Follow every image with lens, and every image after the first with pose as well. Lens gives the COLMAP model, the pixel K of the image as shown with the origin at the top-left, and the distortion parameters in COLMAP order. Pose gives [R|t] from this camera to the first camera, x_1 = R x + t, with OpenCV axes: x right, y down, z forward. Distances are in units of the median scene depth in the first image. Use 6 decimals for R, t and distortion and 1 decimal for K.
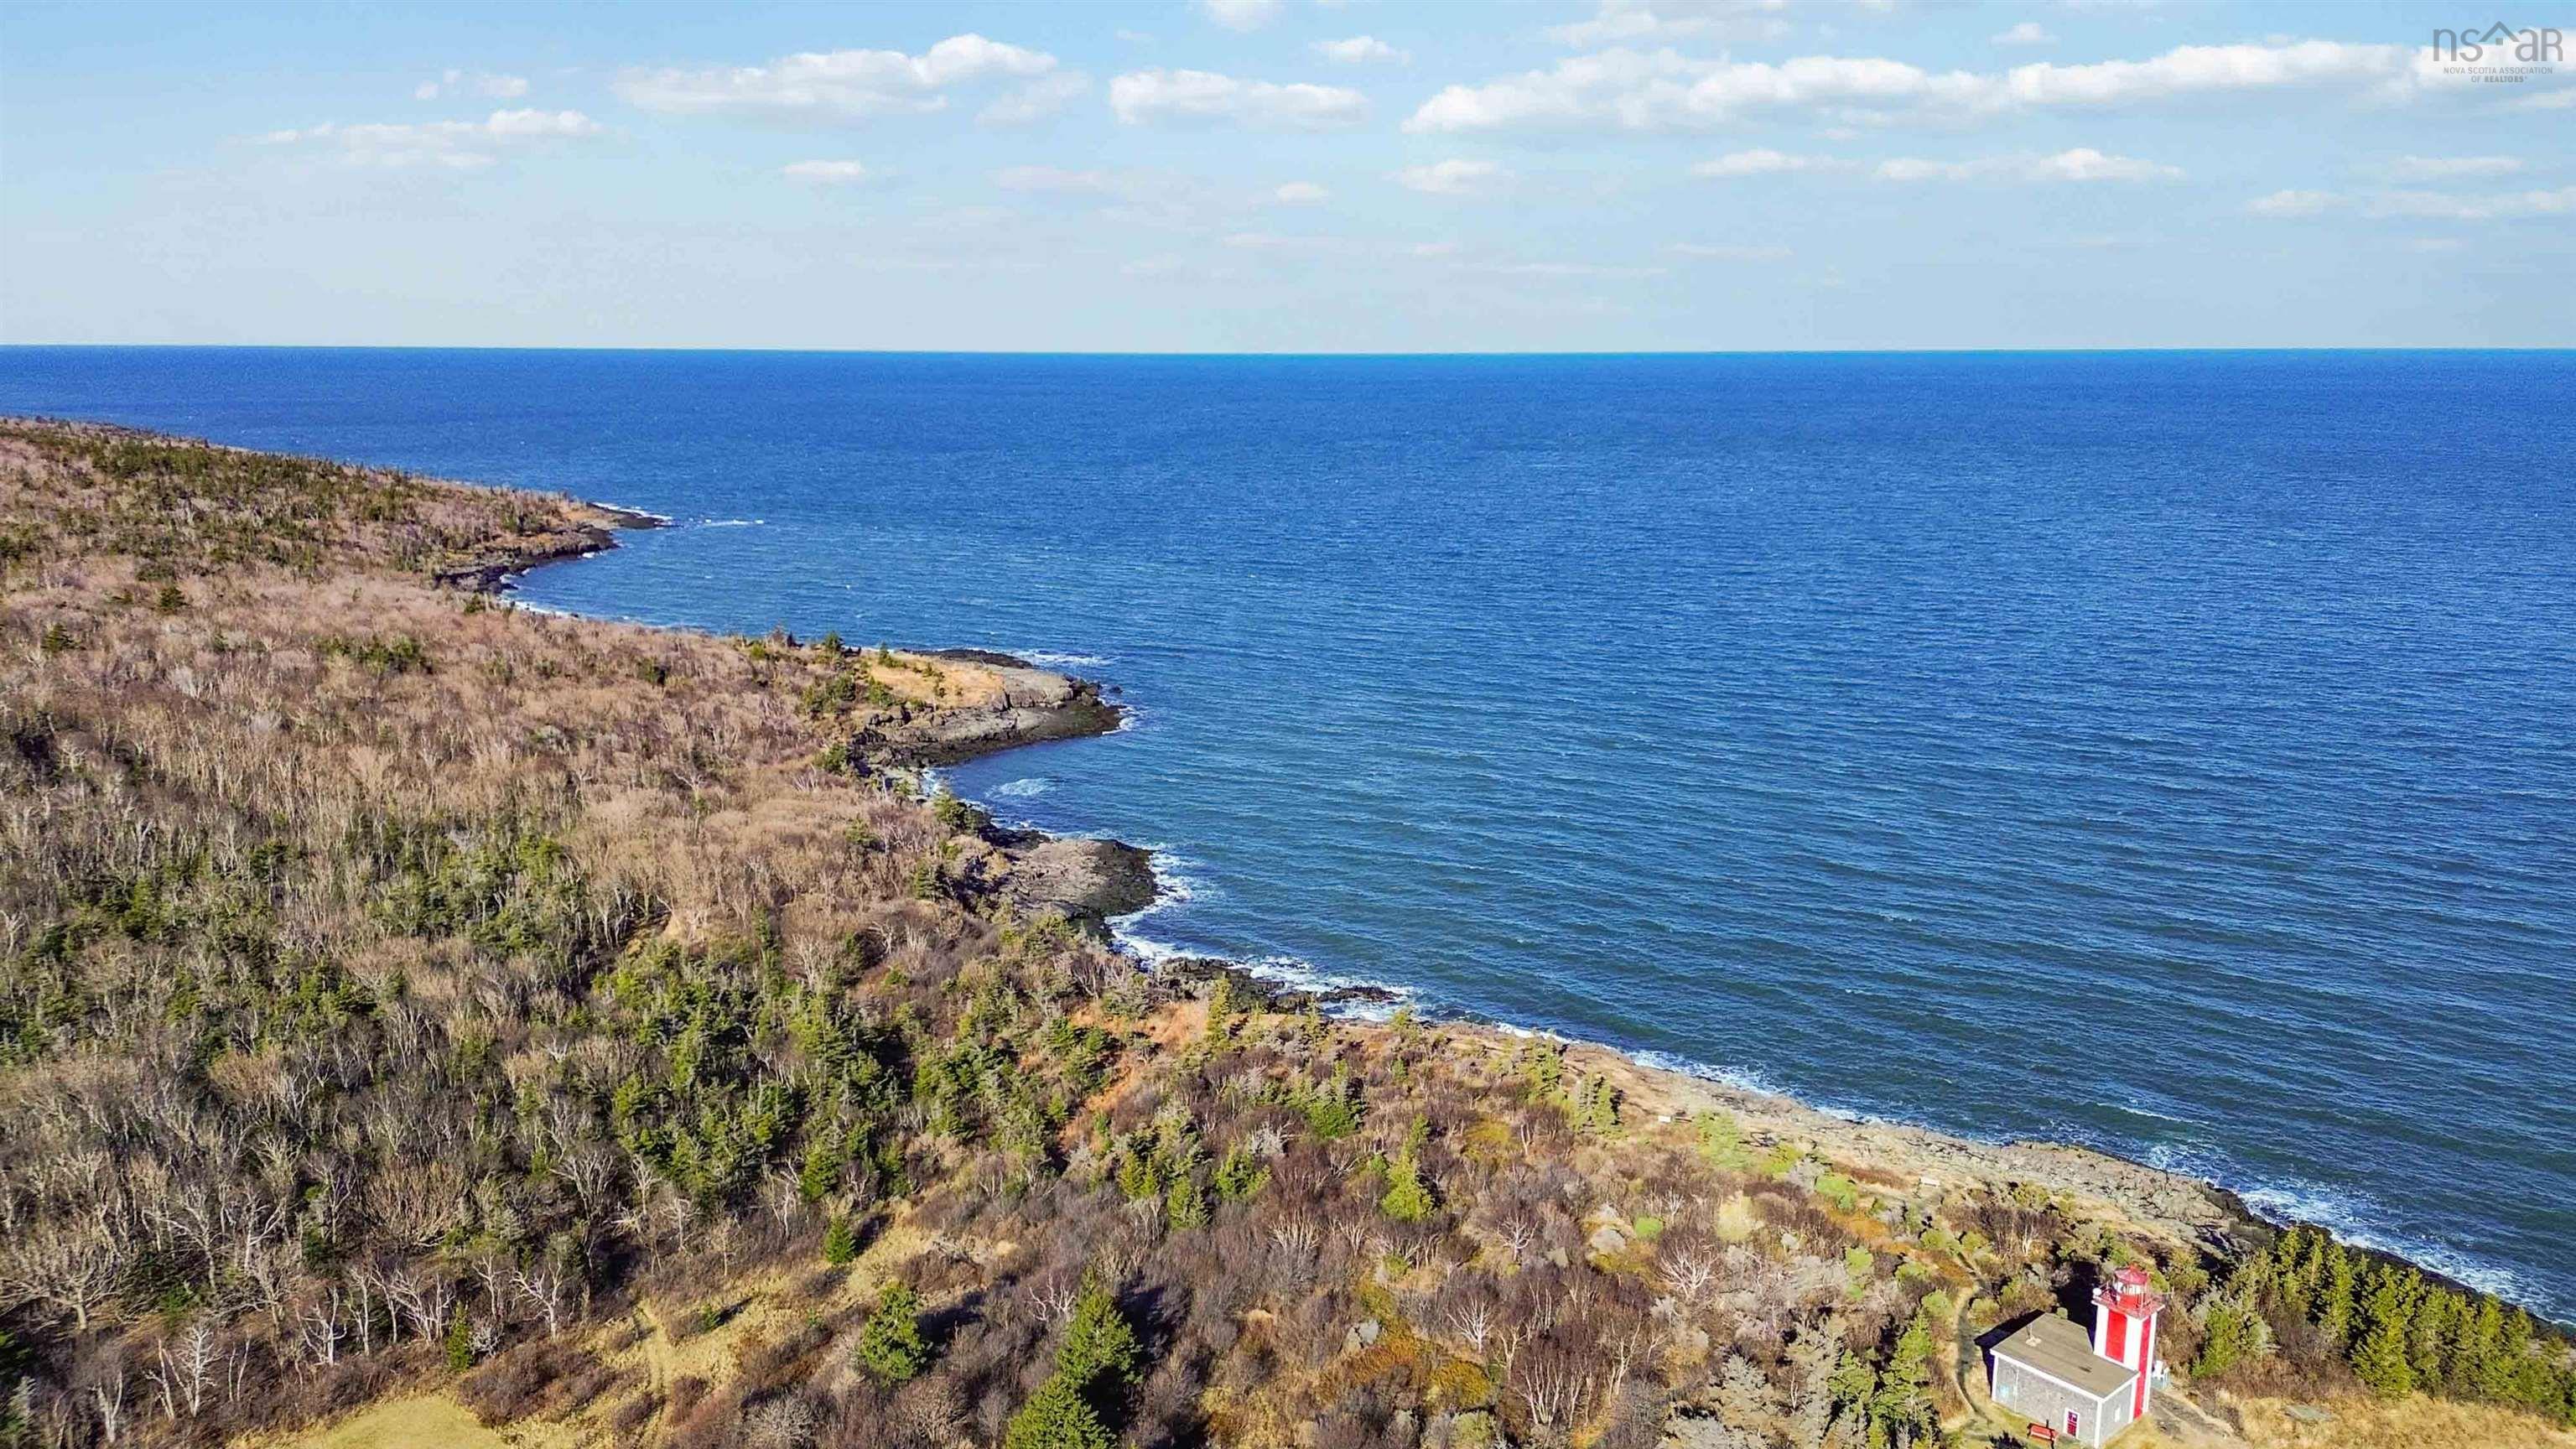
lens RADIAL K [[1783.9, 0, 1299.6], [0, 1783.9, 725.8], [0, 0, 1]] dist [0.064315, -0.044457]
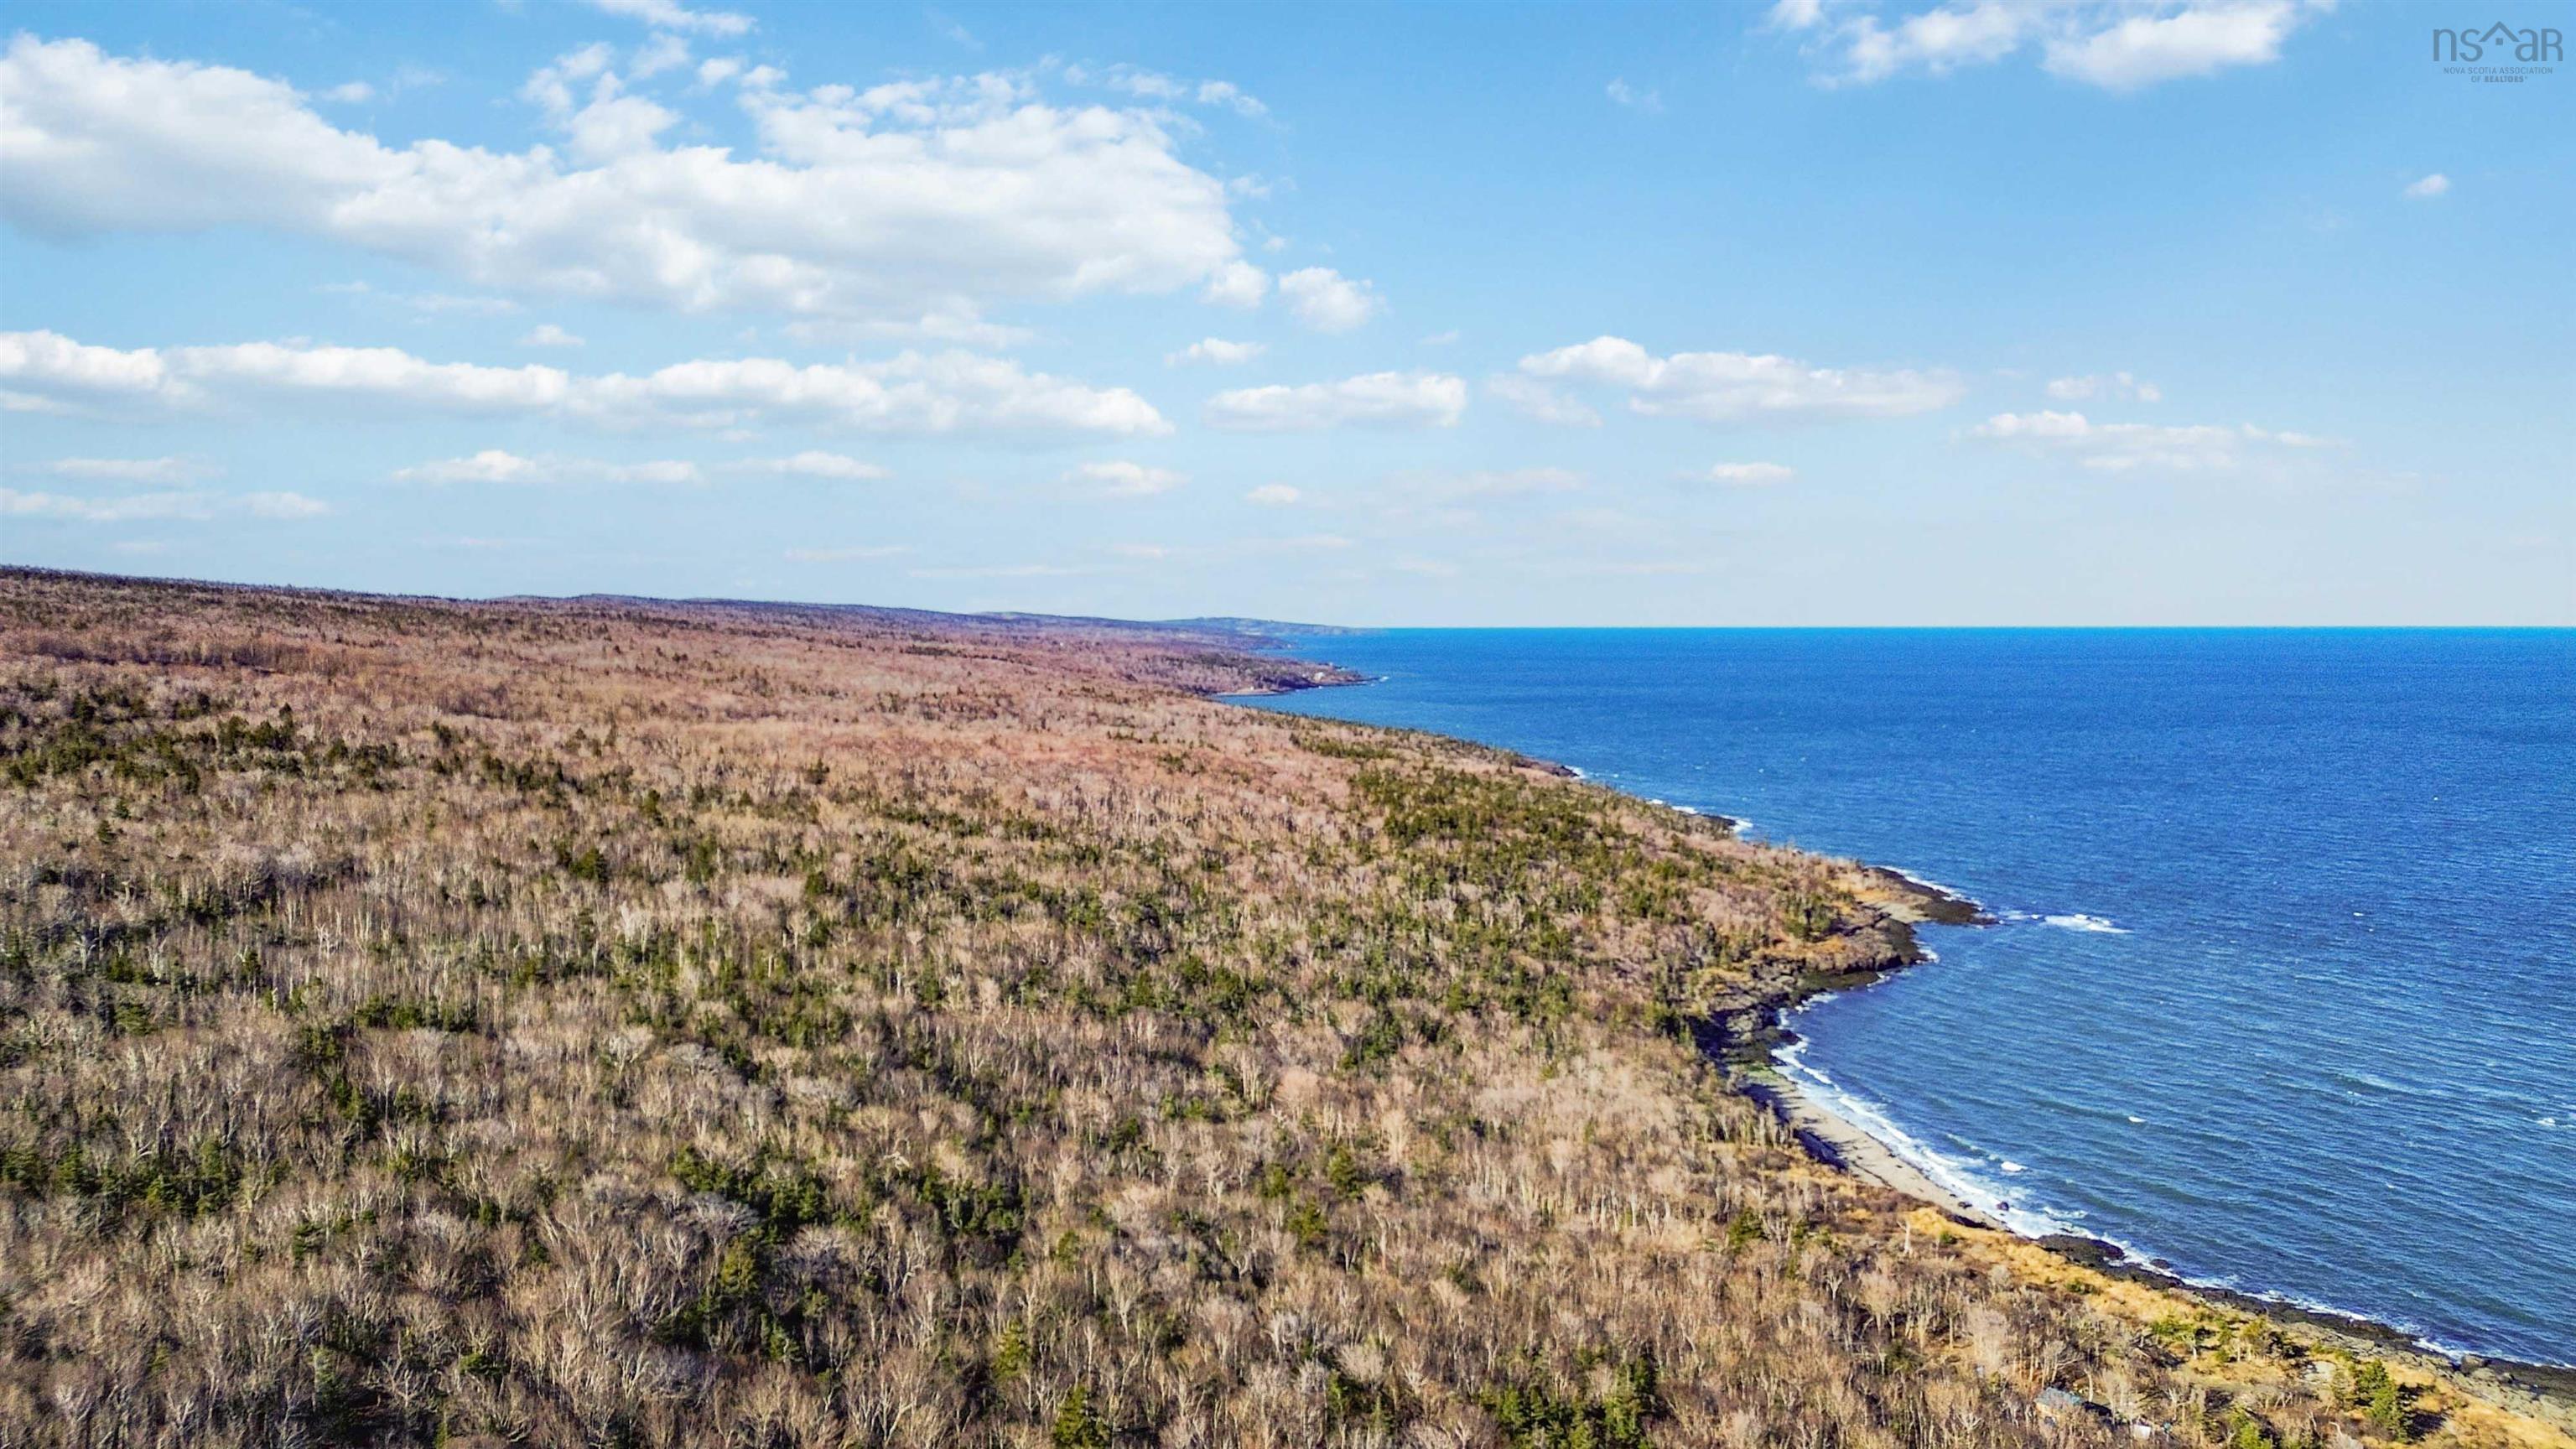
lens RADIAL K [[1783.9, 0, 1280.9], [0, 1783.9, 701.9], [0, 0, 1]] dist [0.064315, -0.044457]
pose [[0.774139, 0.023678, -0.632573, -0.120666], [-0.126645, 0.984890, -0.118122, -0.092098], [0.620218, 0.171555, 0.765440, 0.247962]]
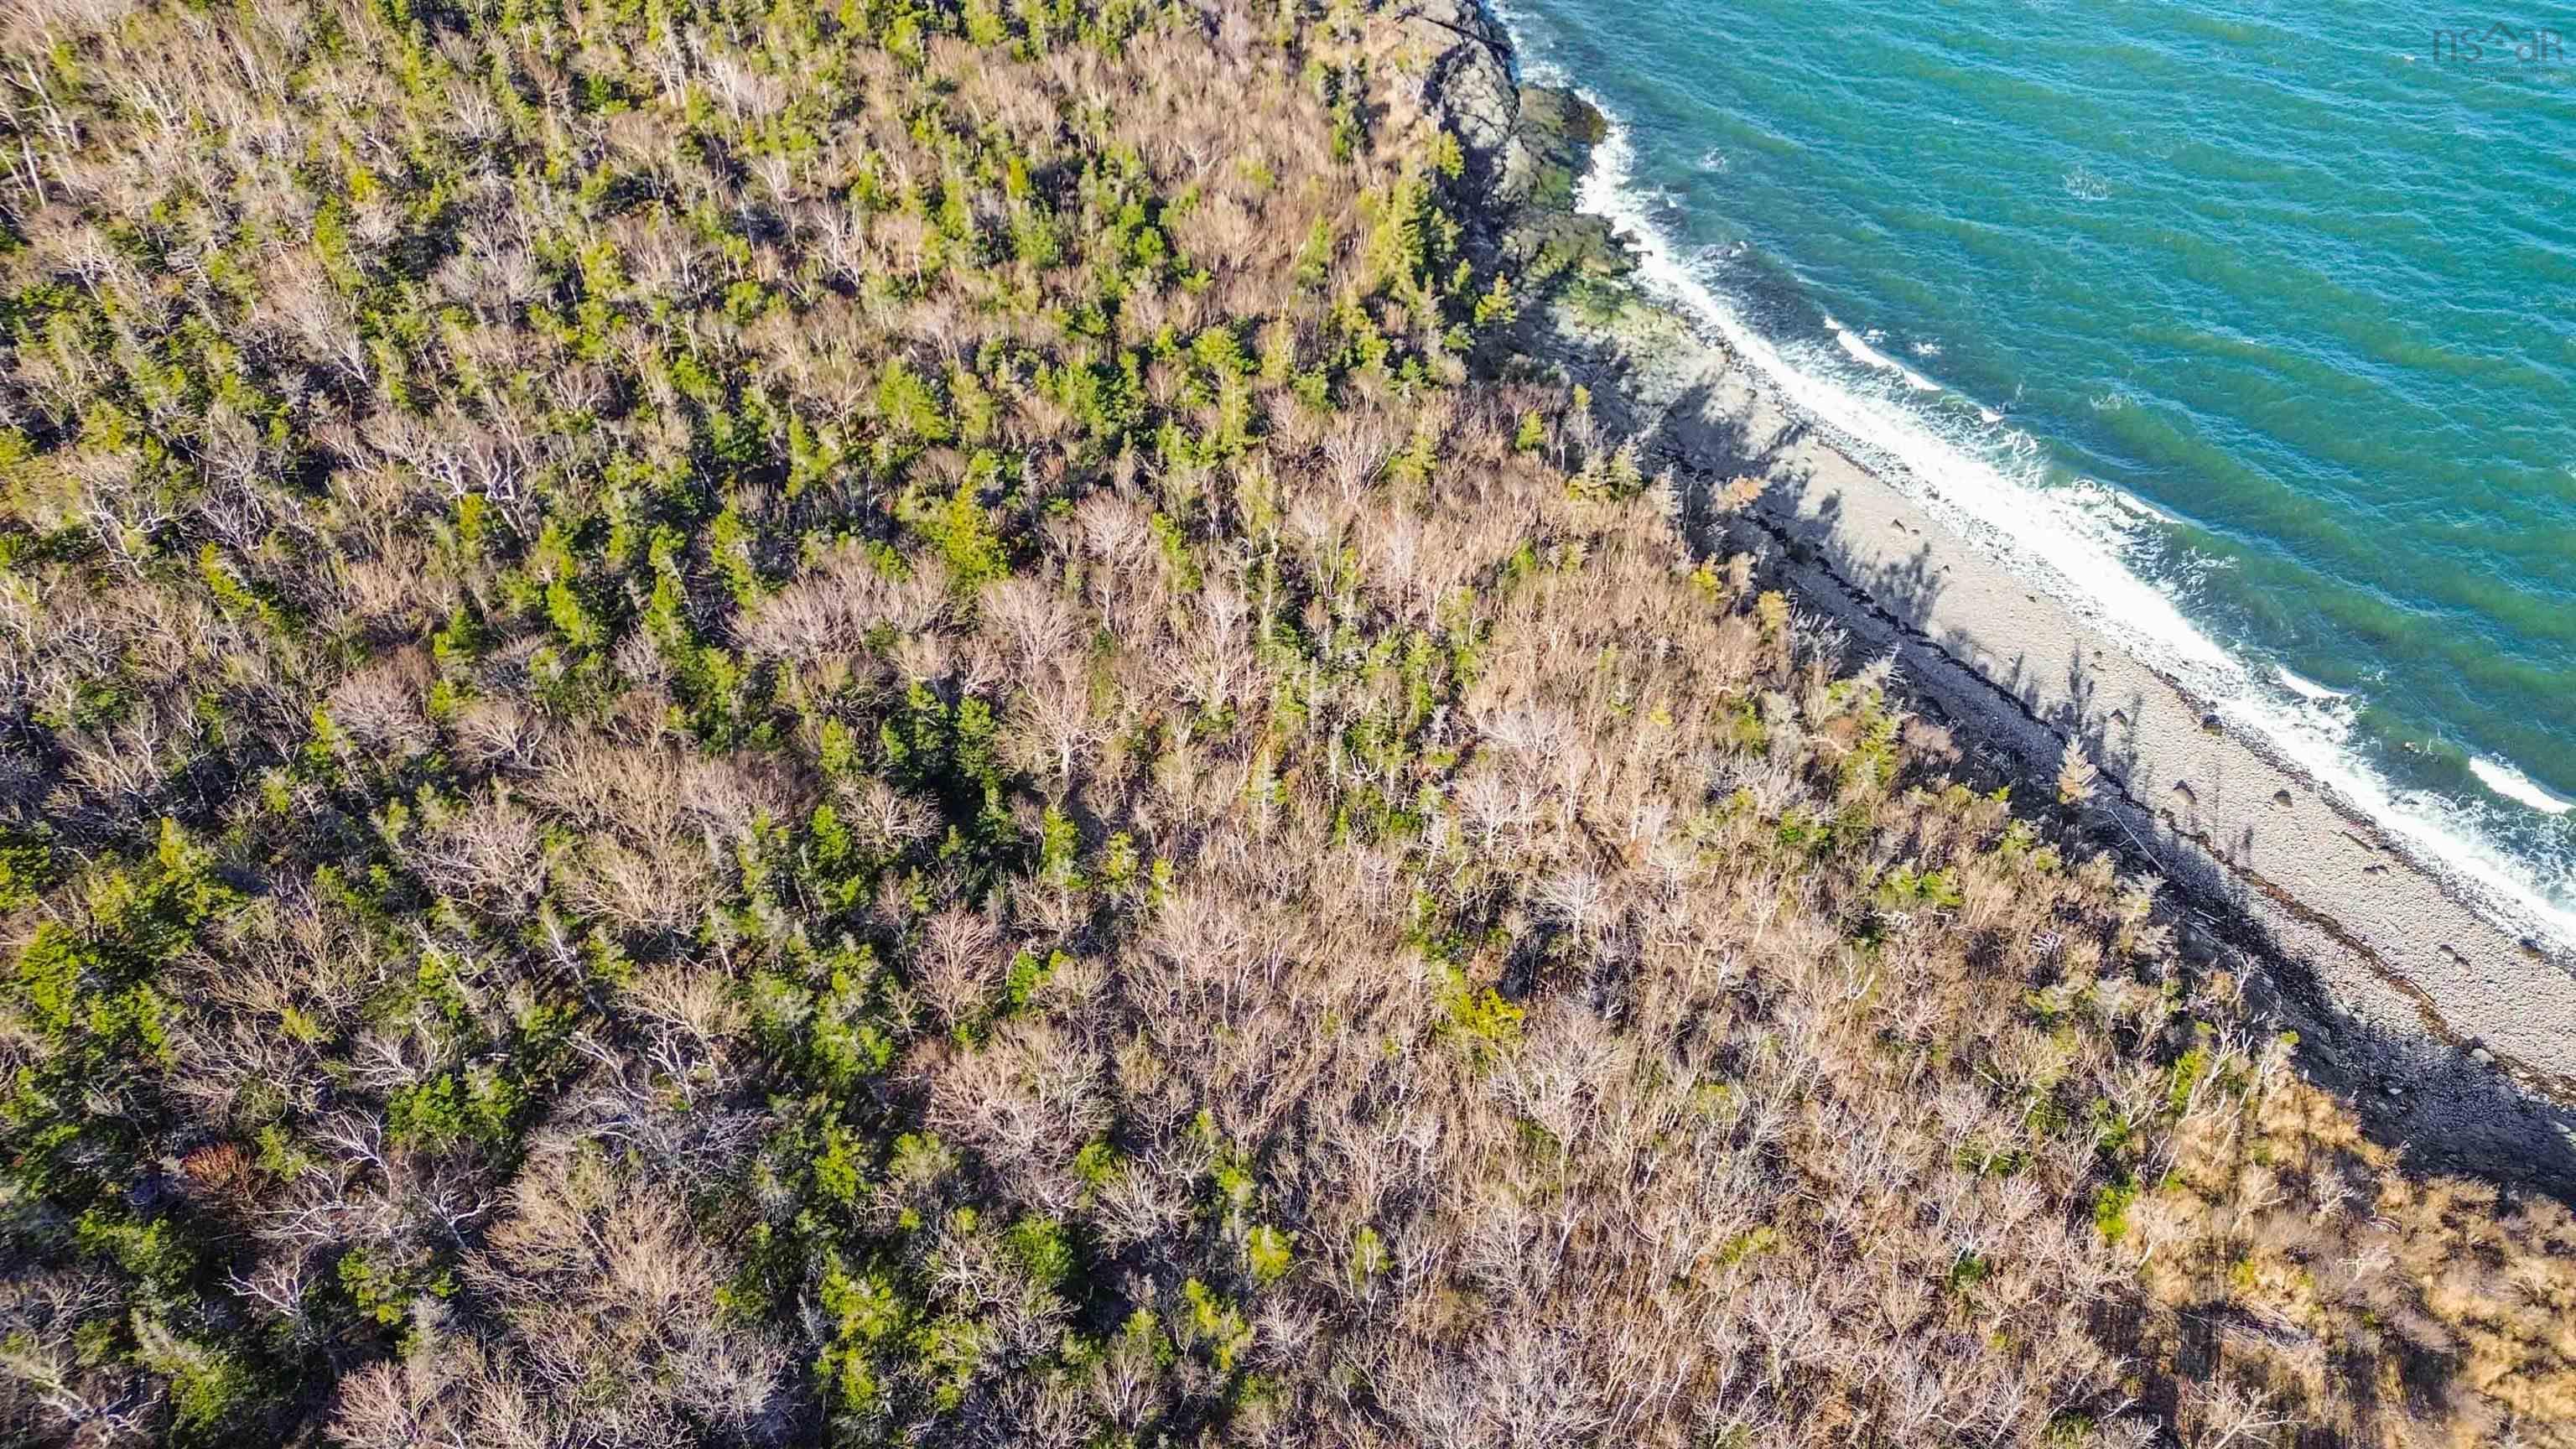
lens RADIAL K [[1783.9, 0, 1281.0], [0, 1783.9, 719.3], [0, 0, 1]] dist [0.064315, -0.044457]
pose [[0.973500, 0.158189, -0.165151, -0.389046], [-0.037285, 0.822291, 0.567845, -0.157948], [0.225628, -0.546639, 0.806398, 0.615214]]
